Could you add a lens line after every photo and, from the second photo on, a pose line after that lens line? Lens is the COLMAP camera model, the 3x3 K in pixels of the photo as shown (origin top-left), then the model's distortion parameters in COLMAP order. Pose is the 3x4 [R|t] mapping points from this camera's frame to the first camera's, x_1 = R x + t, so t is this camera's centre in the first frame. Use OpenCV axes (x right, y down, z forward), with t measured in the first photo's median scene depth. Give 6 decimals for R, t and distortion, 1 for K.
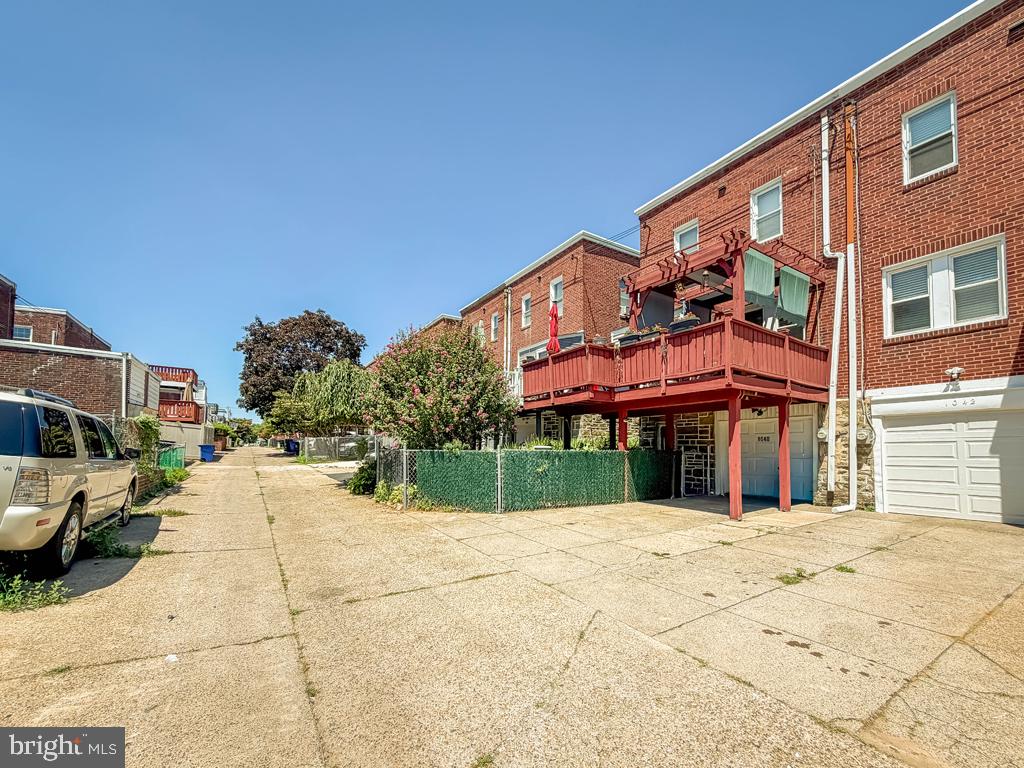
lens RADIAL K [[448.5, 0, 509.2], [0, 448.5, 430.7], [0, 0, 1]] dist [-0.000092, -0.000330]
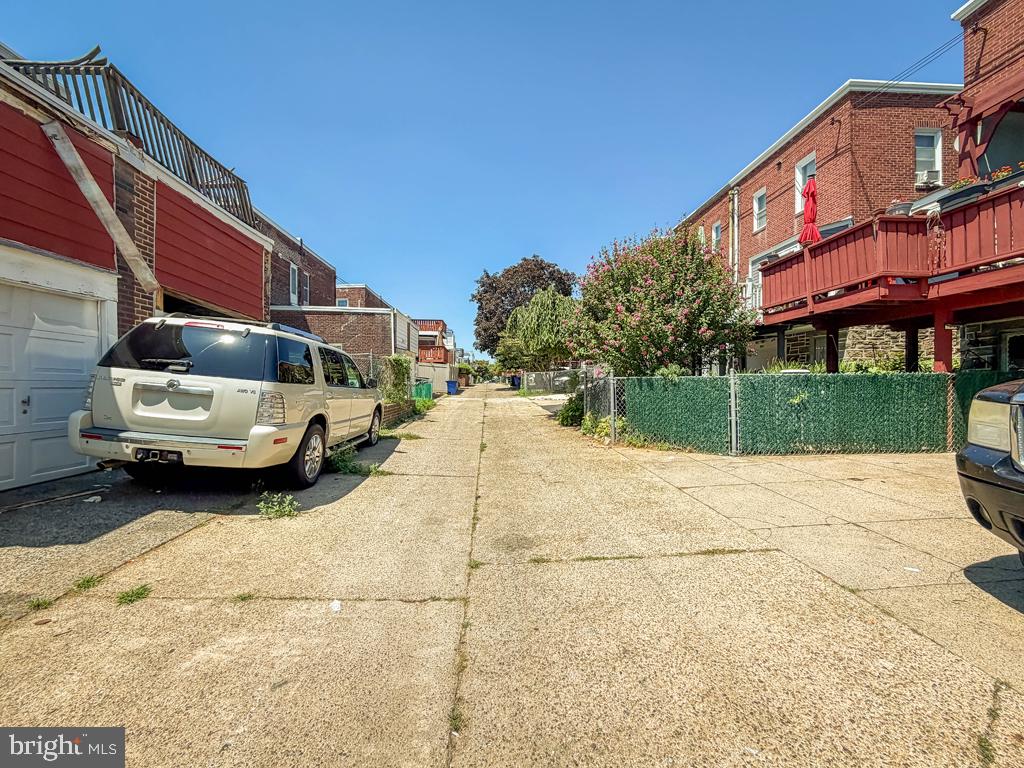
lens RADIAL K [[424.7, 0, 510.8], [0, 424.7, 385.6], [0, 0, 1]] dist [0.001426, -0.000083]
pose [[0.888893, -0.009623, -0.458014, -0.025416], [0.029356, 0.998921, 0.035984, 0.022586], [0.457174, -0.045432, 0.888216, 0.161356]]
